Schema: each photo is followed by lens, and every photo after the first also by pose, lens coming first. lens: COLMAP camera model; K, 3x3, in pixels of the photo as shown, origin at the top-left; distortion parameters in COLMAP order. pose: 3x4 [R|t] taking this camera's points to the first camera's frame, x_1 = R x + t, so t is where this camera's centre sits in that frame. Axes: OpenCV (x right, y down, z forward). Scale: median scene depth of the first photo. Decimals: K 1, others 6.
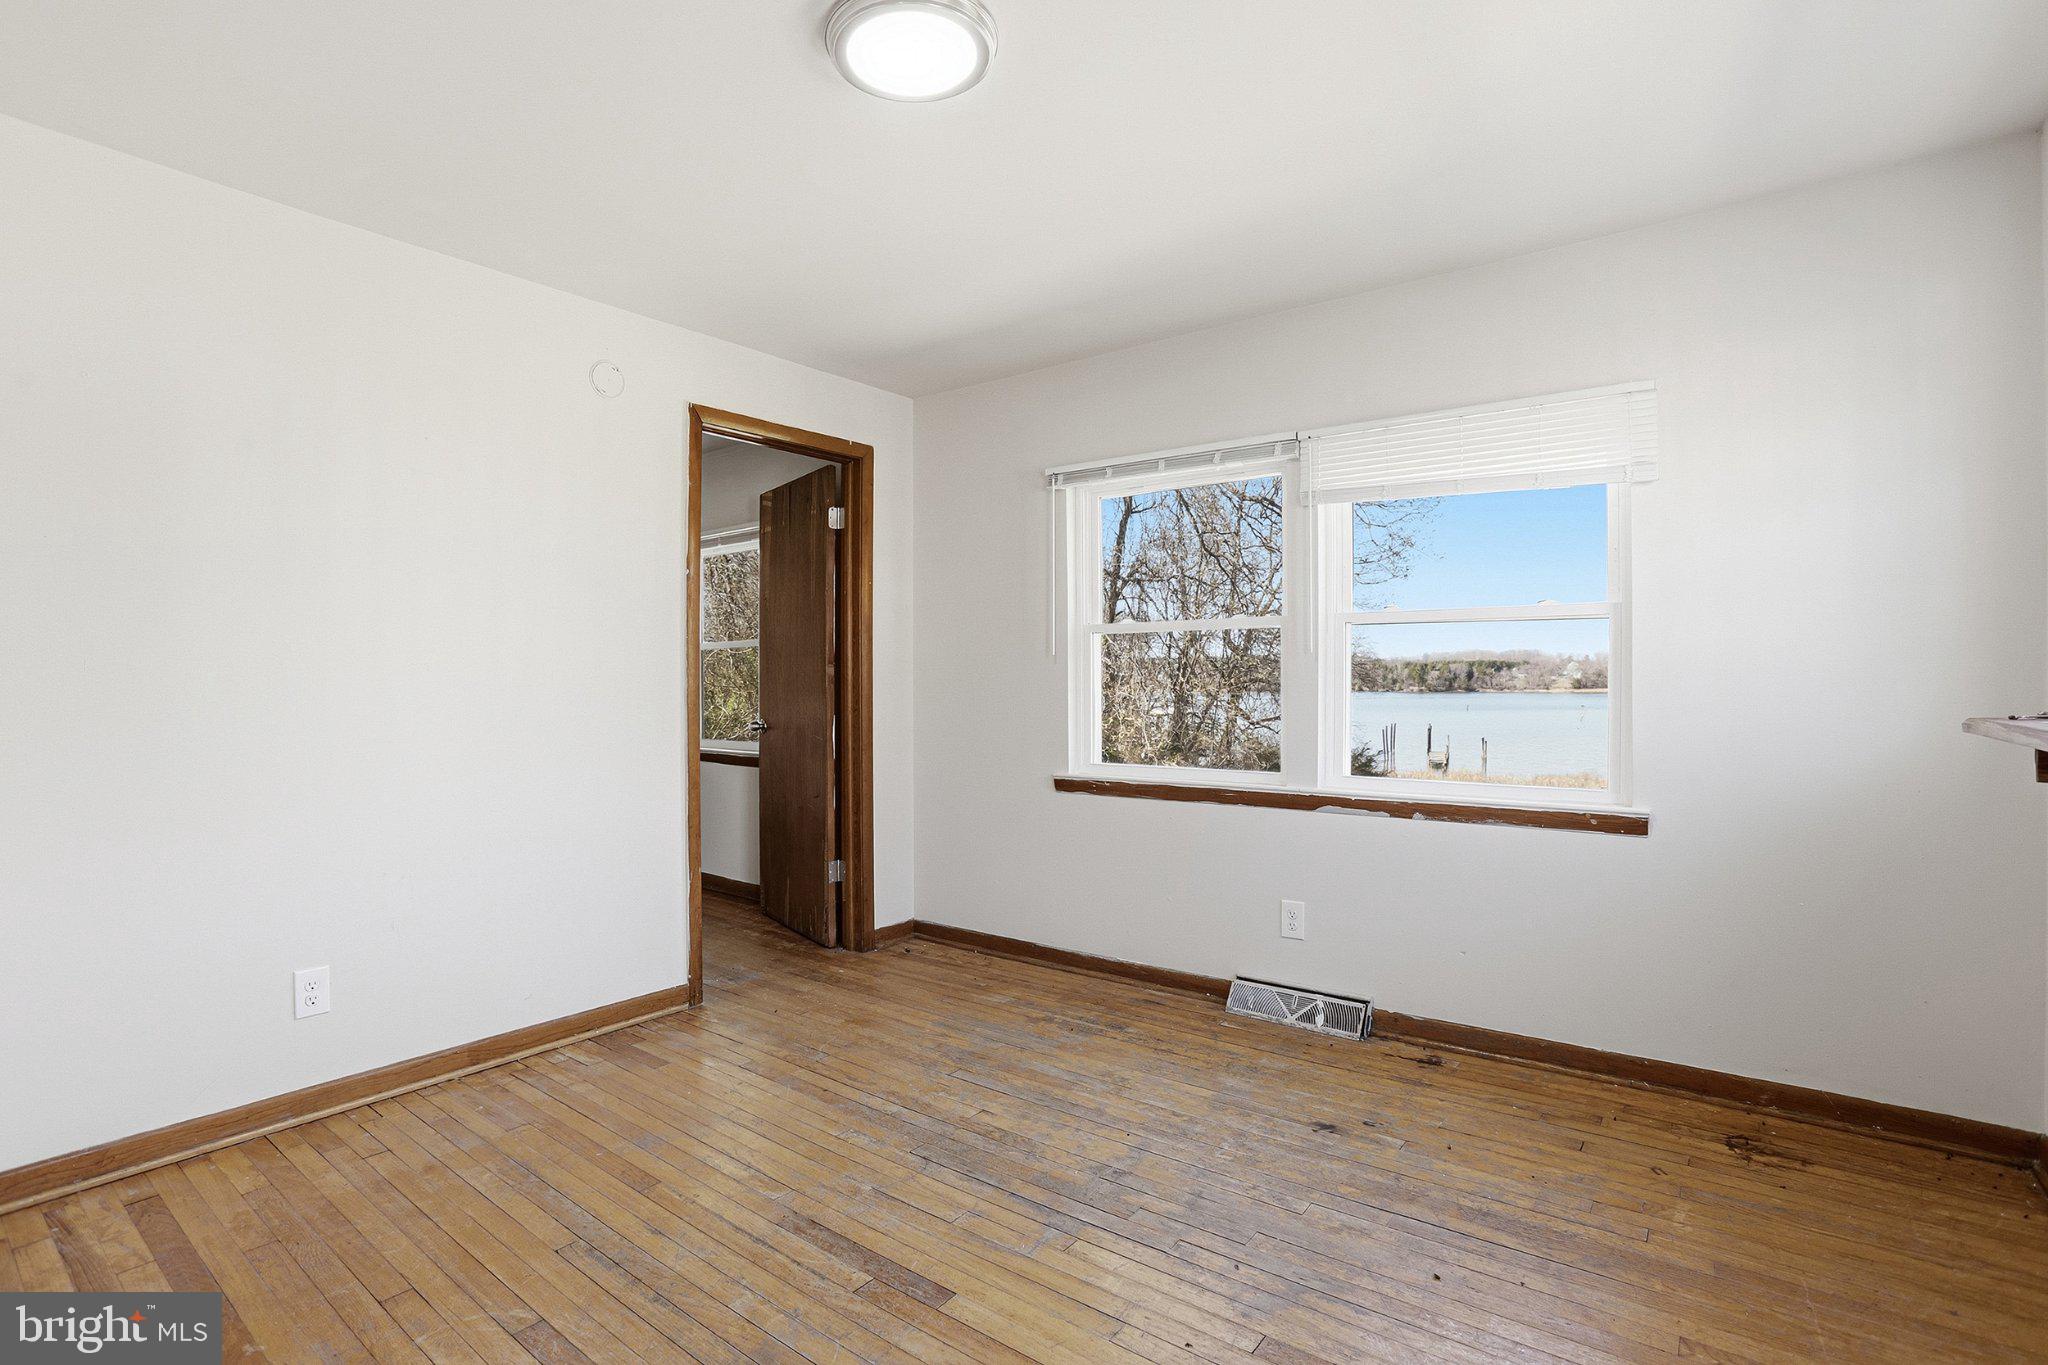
lens RADIAL K [[935.1, 0, 1032.9], [0, 935.1, 684.2], [0, 0, 1]] dist [-0.036079, 0.001442]
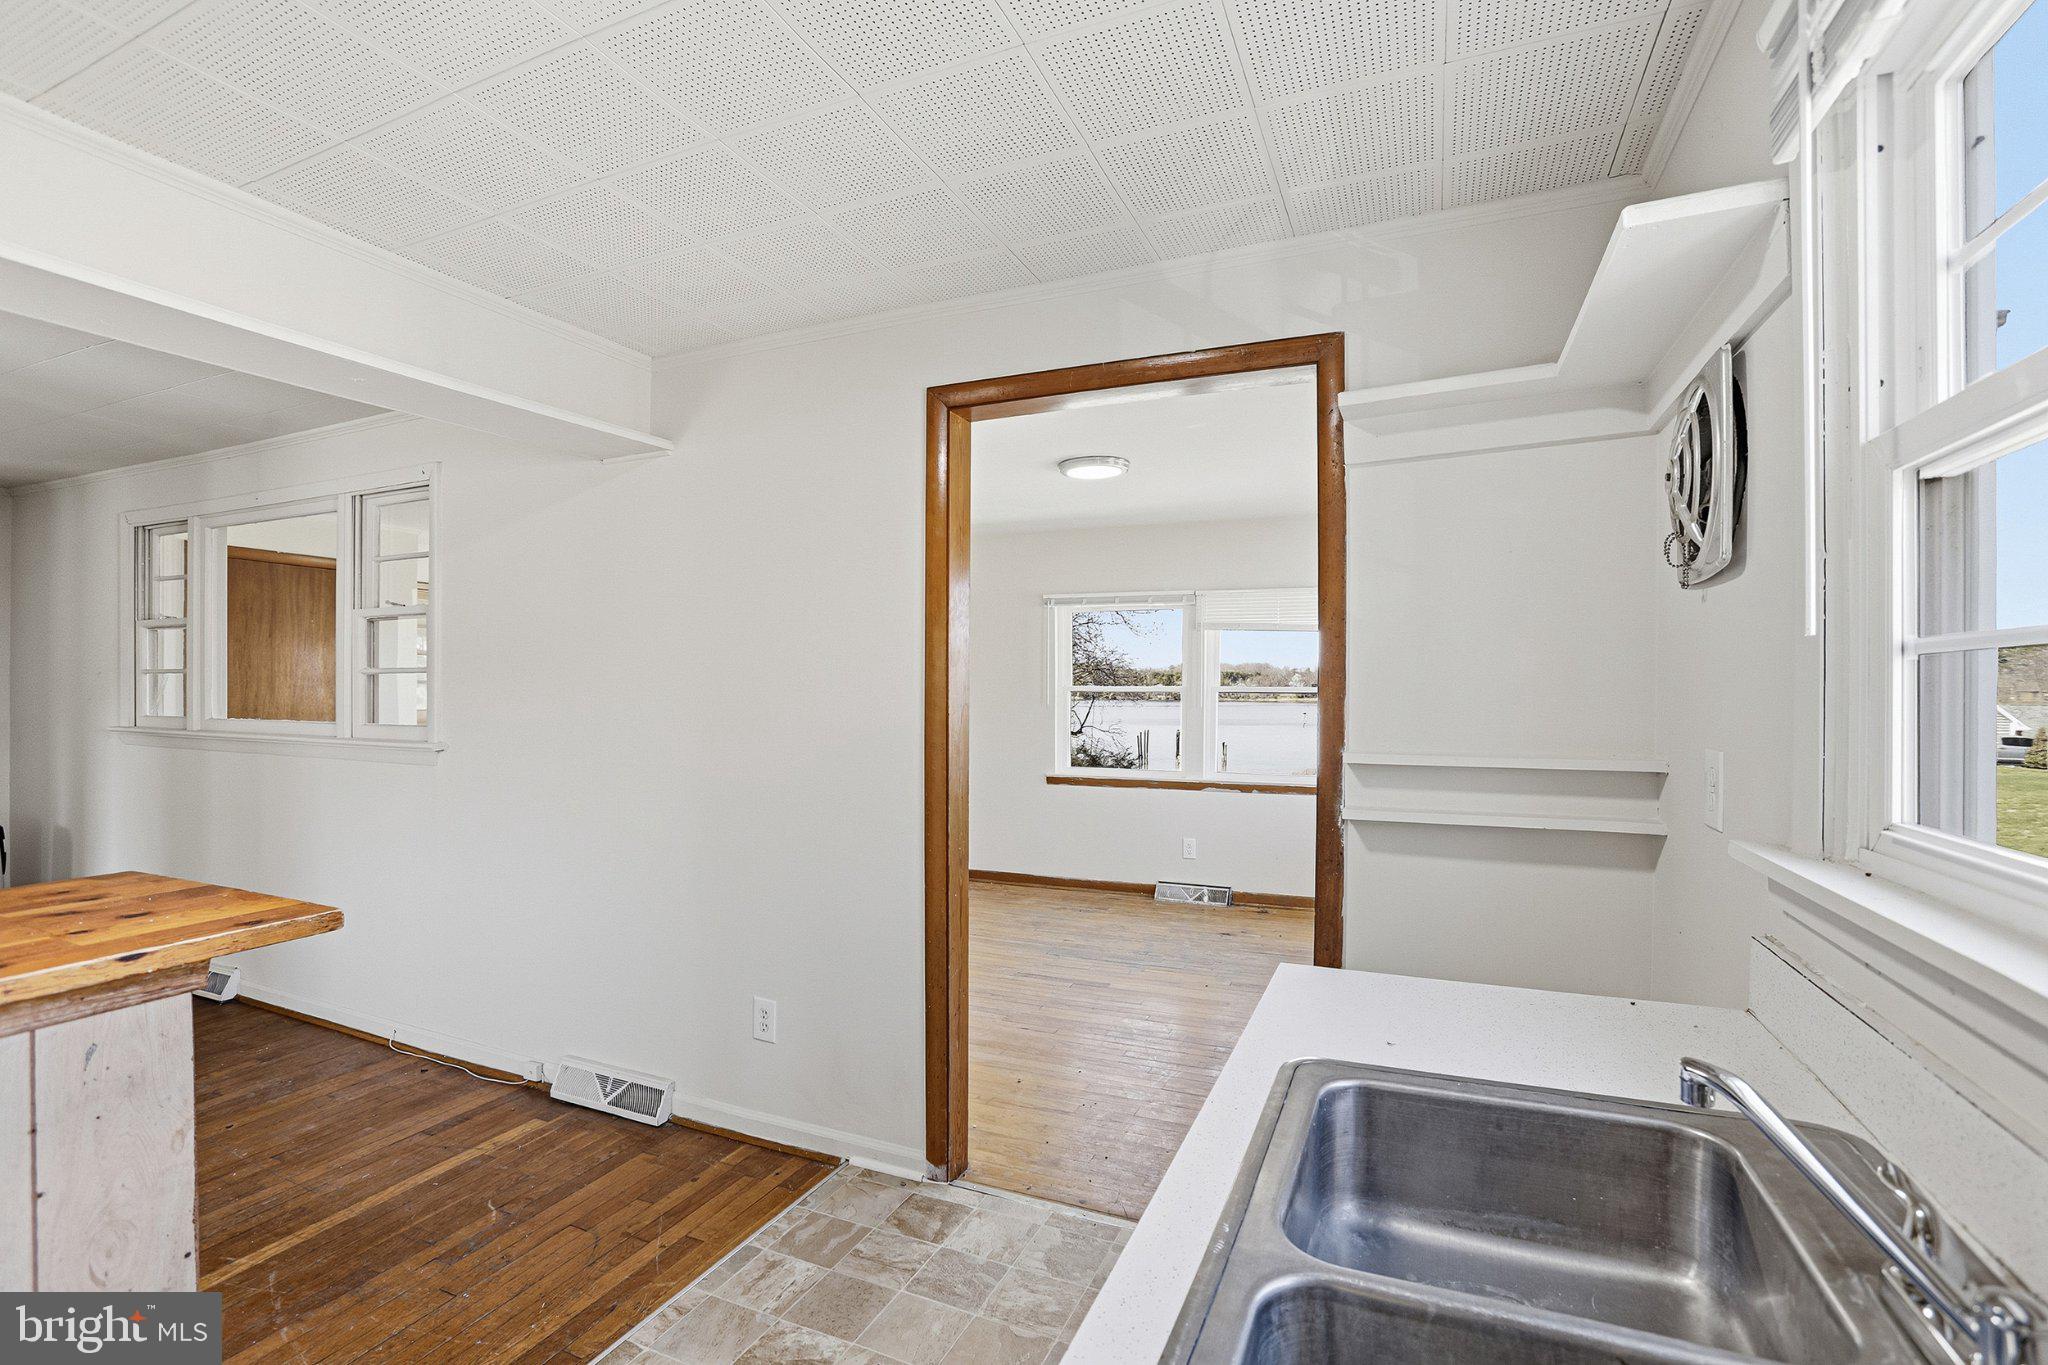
lens RADIAL K [[935.1, 0, 1012.1], [0, 935.1, 685.4], [0, 0, 1]] dist [-0.036079, 0.001442]
pose [[0.972745, 0.006353, 0.231788, -0.538991], [-0.005176, 0.999970, -0.005688, -0.068956], [-0.231818, 0.004333, 0.972750, -0.799186]]
